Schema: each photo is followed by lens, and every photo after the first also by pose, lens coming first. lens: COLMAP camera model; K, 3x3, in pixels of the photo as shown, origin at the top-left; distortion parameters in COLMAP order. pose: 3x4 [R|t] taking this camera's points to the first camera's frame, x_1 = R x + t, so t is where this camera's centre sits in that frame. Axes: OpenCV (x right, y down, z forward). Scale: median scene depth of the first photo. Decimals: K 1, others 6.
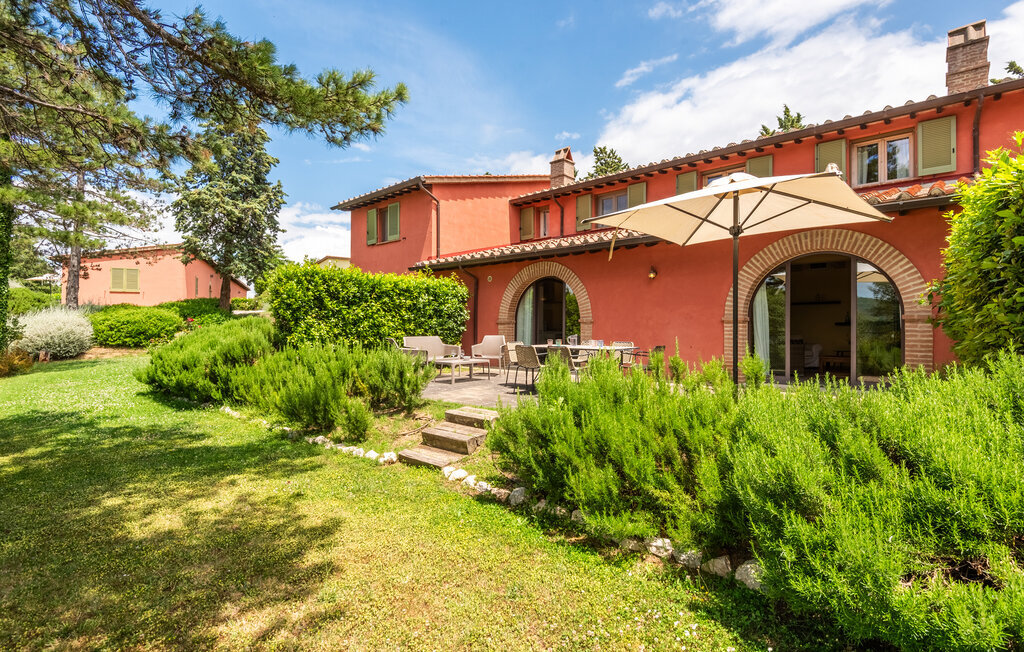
lens RADIAL K [[470.5, 0, 520.9], [0, 470.5, 325.4], [0, 0, 1]] dist [-0.001231, -0.000625]
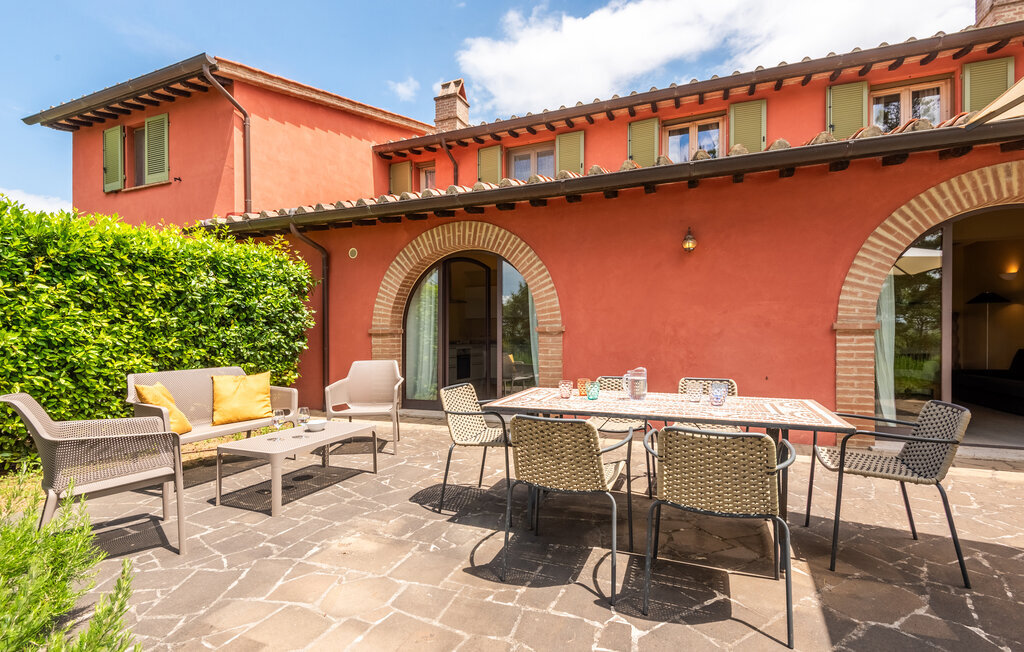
lens RADIAL K [[450.8, 0, 515.4], [0, 450.8, 344.1], [0, 0, 1]] dist [0.006098, -0.000783]
pose [[0.946025, -0.012298, 0.323861, -0.061882], [0.004334, 0.999671, 0.025298, -0.006107], [-0.324066, -0.022529, 0.945766, 0.465560]]
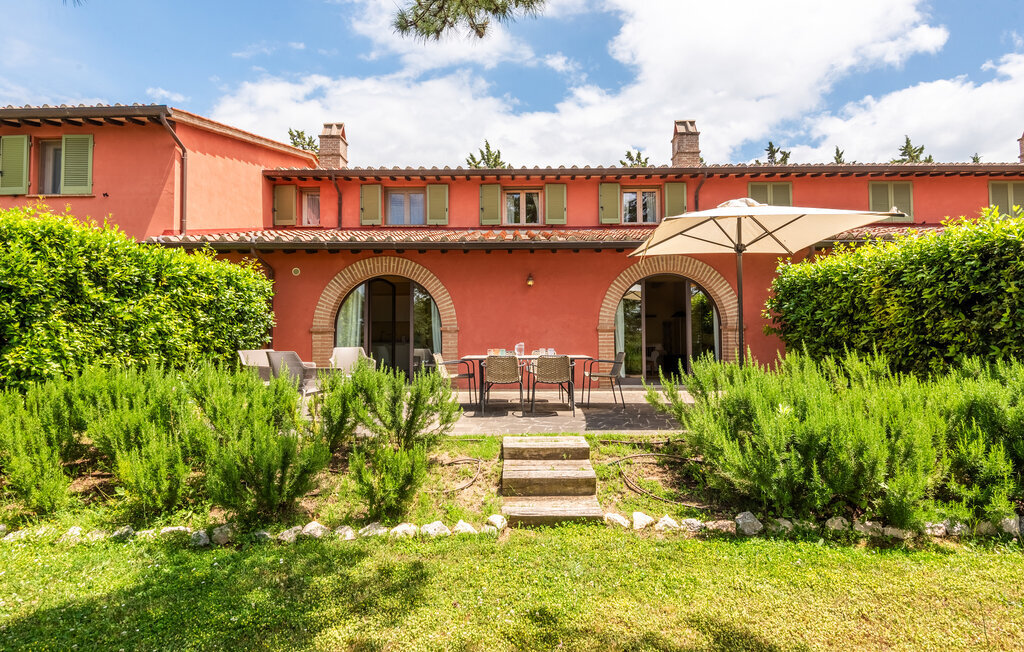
lens RADIAL K [[509.7, 0, 508.4], [0, 509.7, 305.2], [0, 0, 1]] dist [0.040604, 0.000059]
pose [[0.757406, 0.042942, 0.651530, -0.359141], [0.003032, 0.997593, -0.069275, 0.010551], [-0.652937, 0.054444, 0.755453, 0.187282]]
